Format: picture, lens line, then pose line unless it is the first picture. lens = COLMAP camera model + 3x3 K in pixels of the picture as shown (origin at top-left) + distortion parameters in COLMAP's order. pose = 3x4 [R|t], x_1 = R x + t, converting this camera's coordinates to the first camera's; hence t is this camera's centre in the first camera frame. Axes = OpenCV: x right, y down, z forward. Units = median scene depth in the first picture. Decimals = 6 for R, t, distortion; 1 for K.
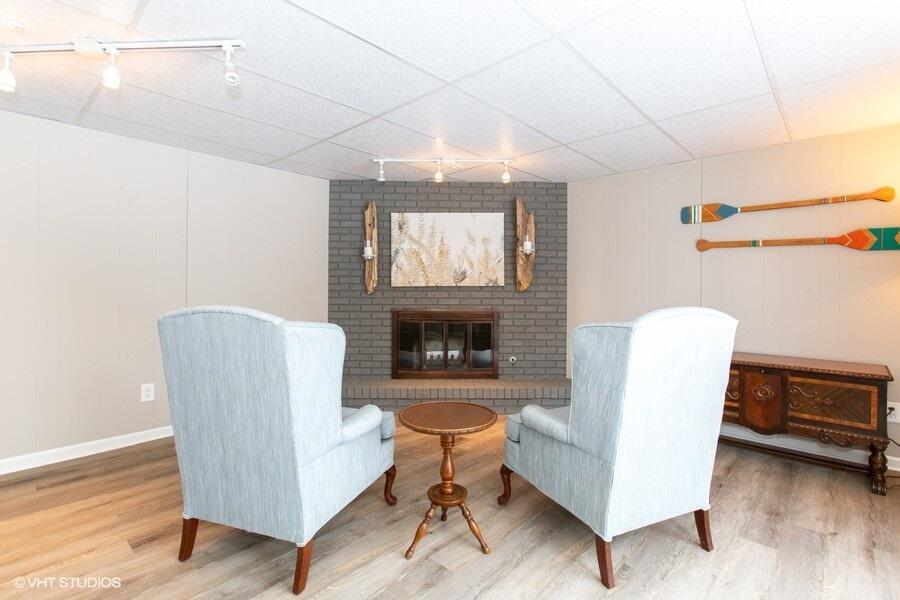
lens RADIAL K [[424.9, 0, 450.7], [0, 424.9, 277.0], [0, 0, 1]] dist [0.000243, 0.000696]
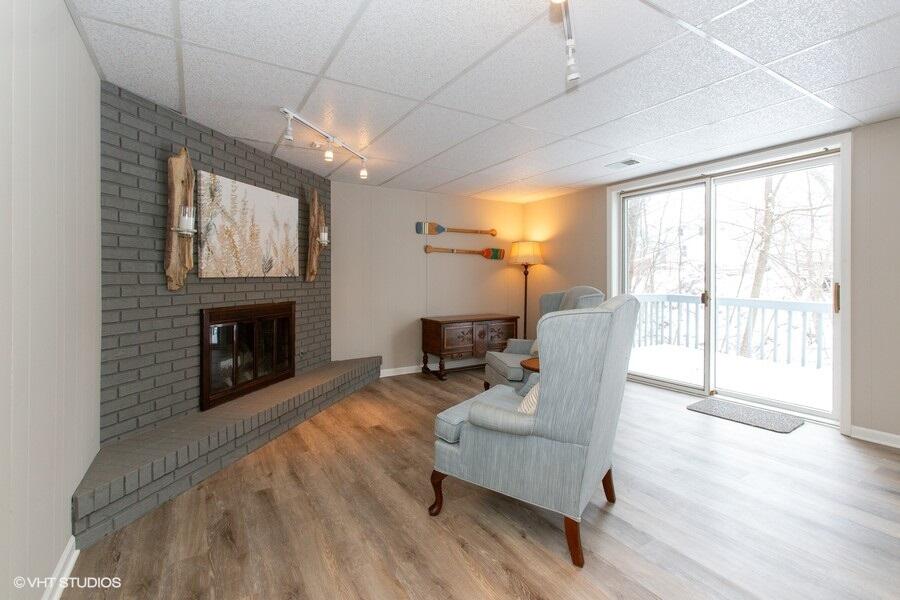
lens RADIAL K [[408.1, 0, 452.6], [0, 408.1, 277.9], [0, 0, 1]] dist [0.001020, 0.000376]
pose [[0.273723, -0.004784, 0.961797, -0.661454], [-0.015079, 0.999843, 0.009265, 0.010494], [-0.961690, -0.017039, 0.273608, 0.426878]]
